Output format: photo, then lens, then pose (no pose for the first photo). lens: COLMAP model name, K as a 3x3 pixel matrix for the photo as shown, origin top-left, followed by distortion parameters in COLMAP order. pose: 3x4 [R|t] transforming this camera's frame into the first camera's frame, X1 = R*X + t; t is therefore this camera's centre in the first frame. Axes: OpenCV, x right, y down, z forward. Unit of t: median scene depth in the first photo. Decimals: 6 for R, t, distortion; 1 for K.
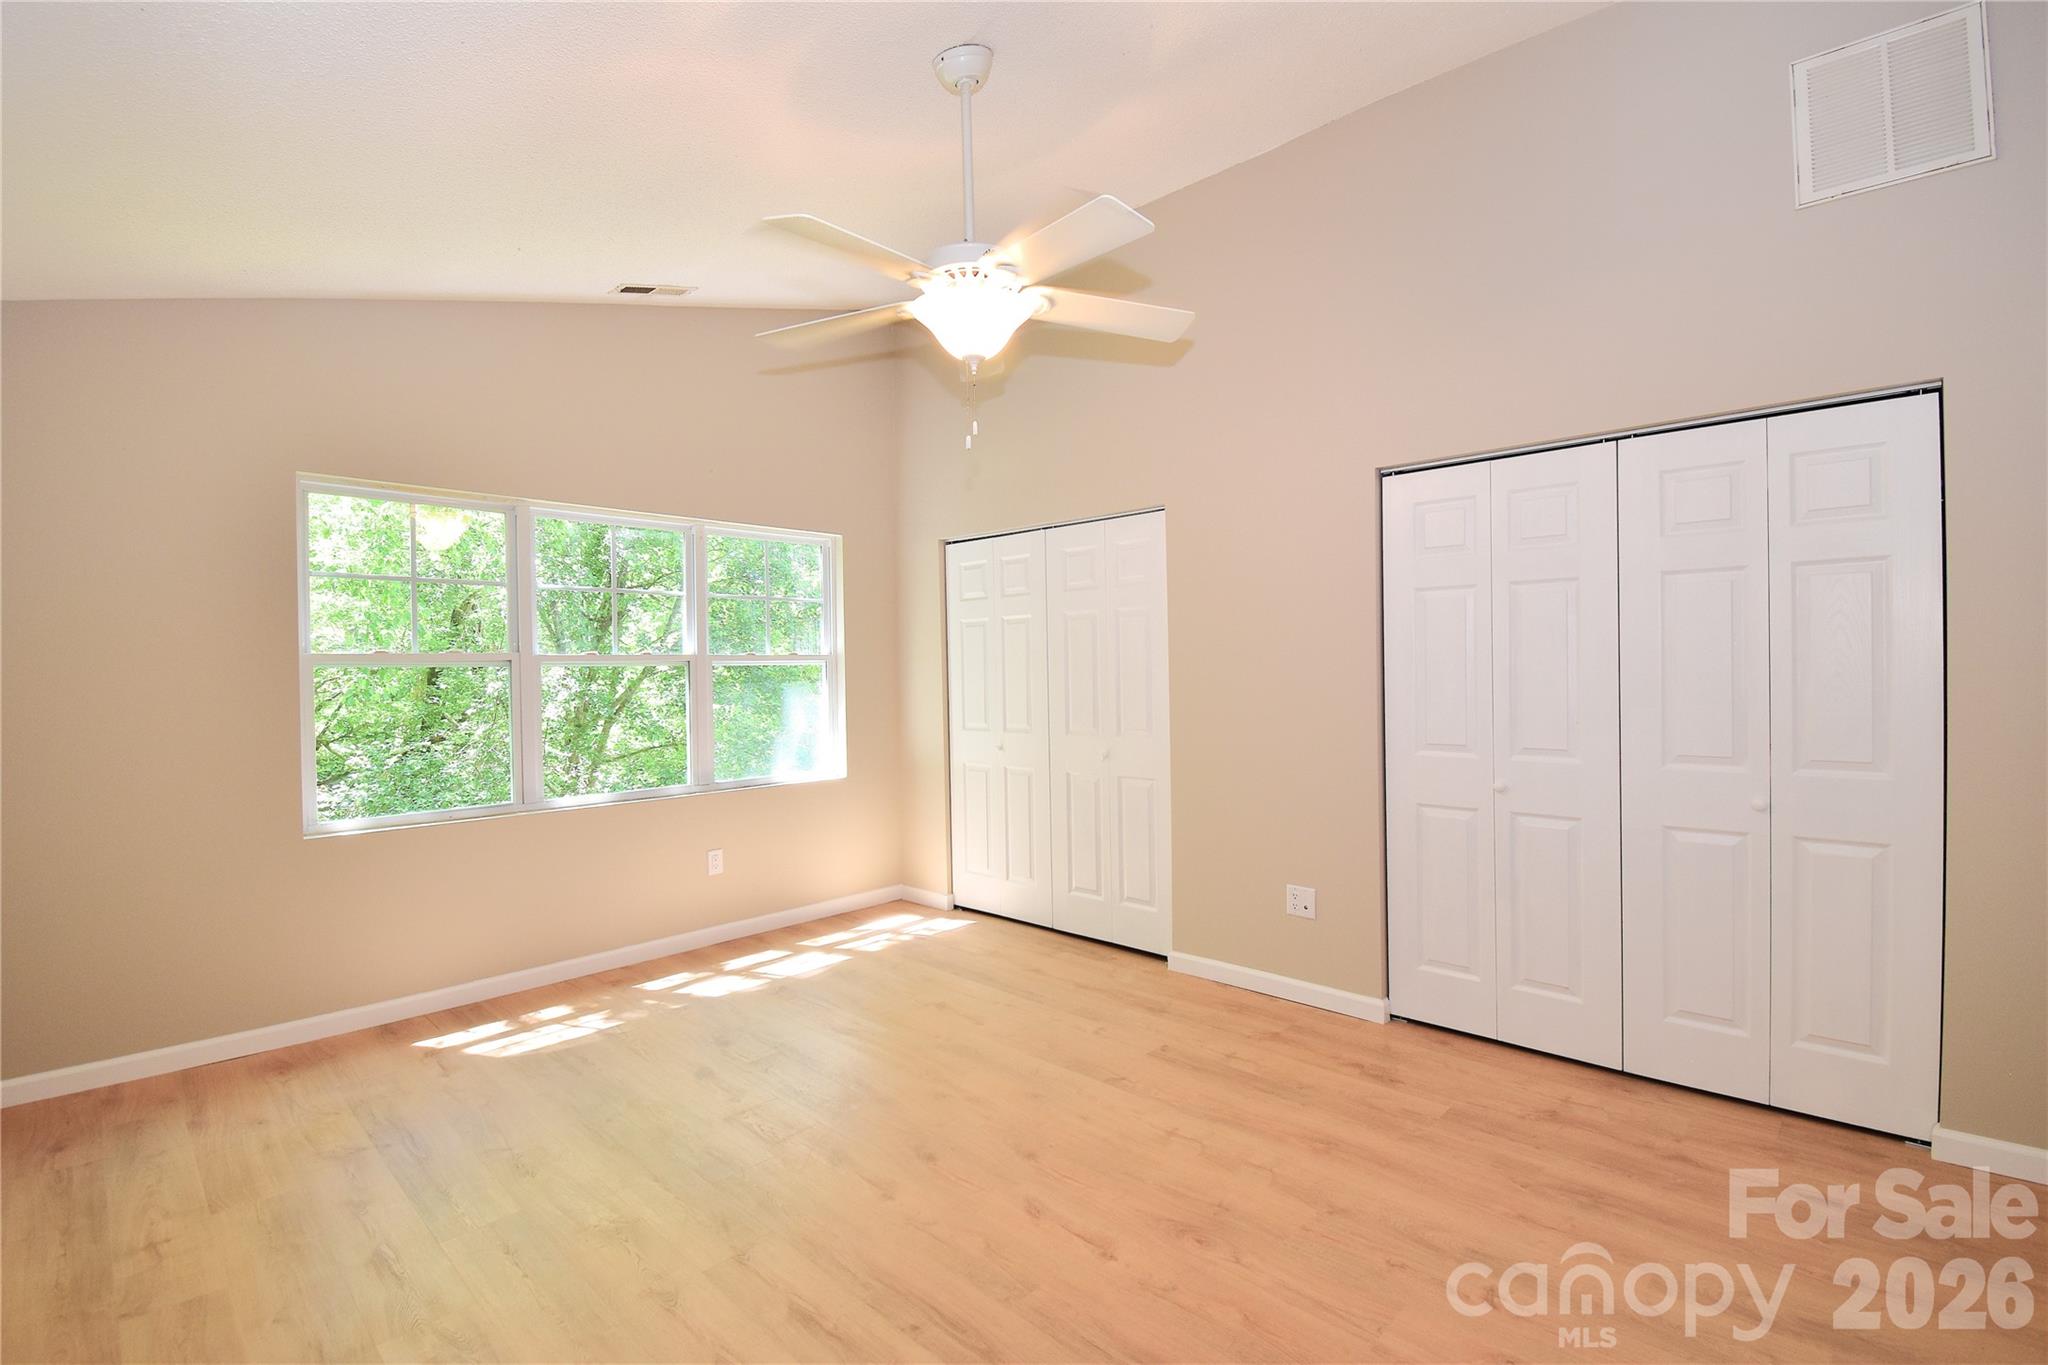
lens RADIAL K [[919.4, 0, 1024.0], [0, 919.4, 682.5], [0, 0, 1]] dist [0.020848, -0.028350]
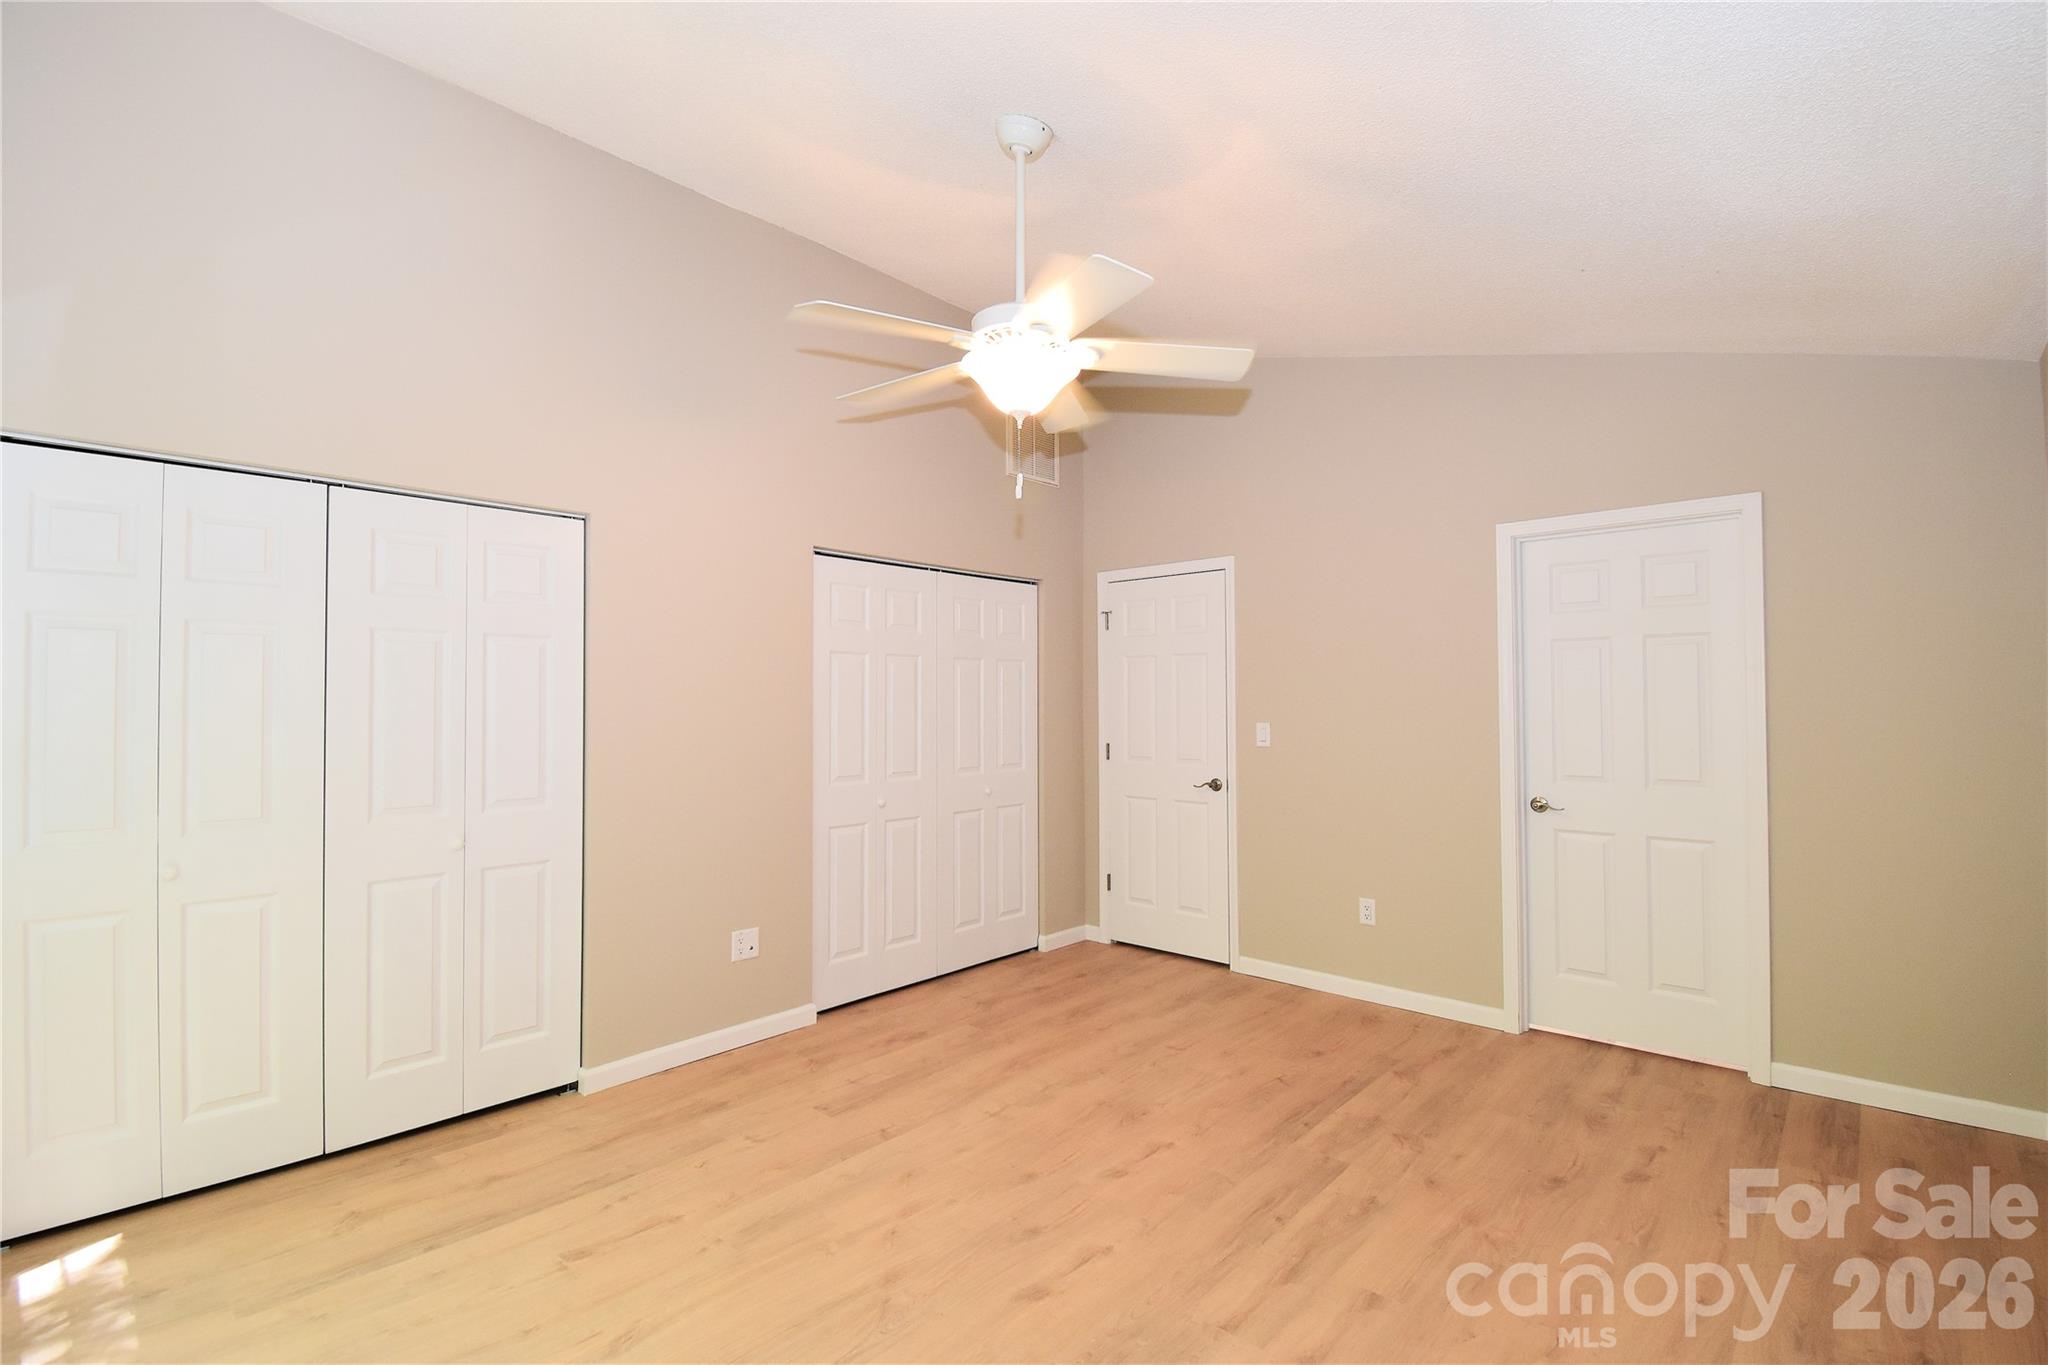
lens RADIAL K [[891.5, 0, 1046.3], [0, 891.5, 672.9], [0, 0, 1]] dist [0.020094, -0.025278]
pose [[-0.023767, 0.054870, 0.998211, -0.771927], [0.021318, 0.998293, -0.054367, -0.003317], [-0.999490, 0.019988, -0.024896, 0.735304]]
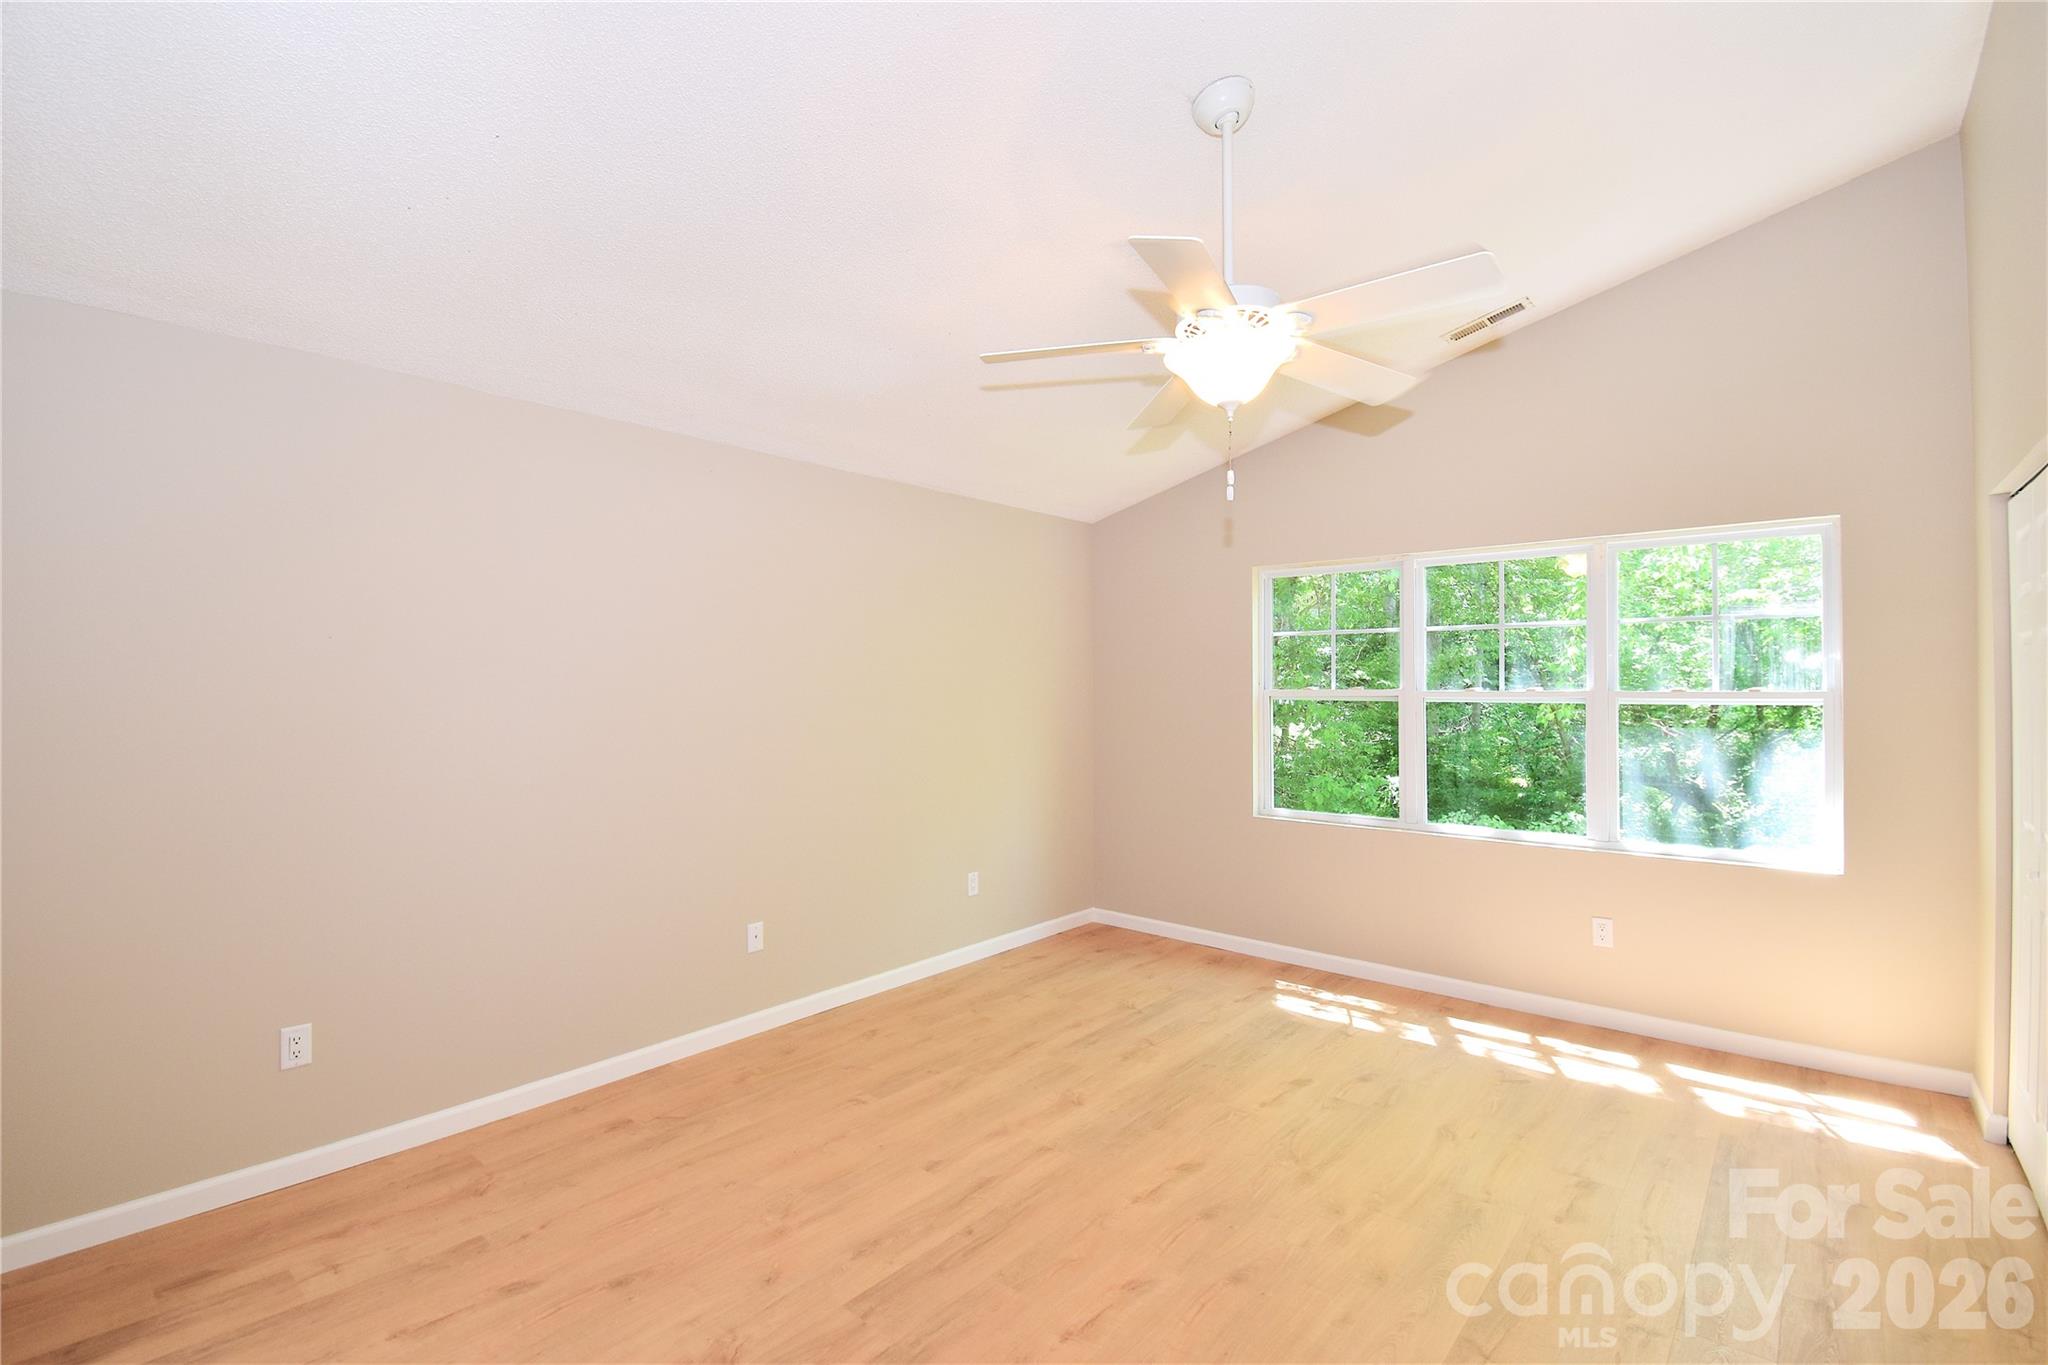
lens RADIAL K [[933.1, 0, 1021.4], [0, 933.1, 661.0], [0, 0, 1]] dist [-0.043472, -0.000246]
pose [[0.037929, -0.007952, -0.999249, 0.653535], [-0.016358, 0.999829, -0.008578, -0.054643], [0.999147, 0.016671, 0.037792, 0.552865]]
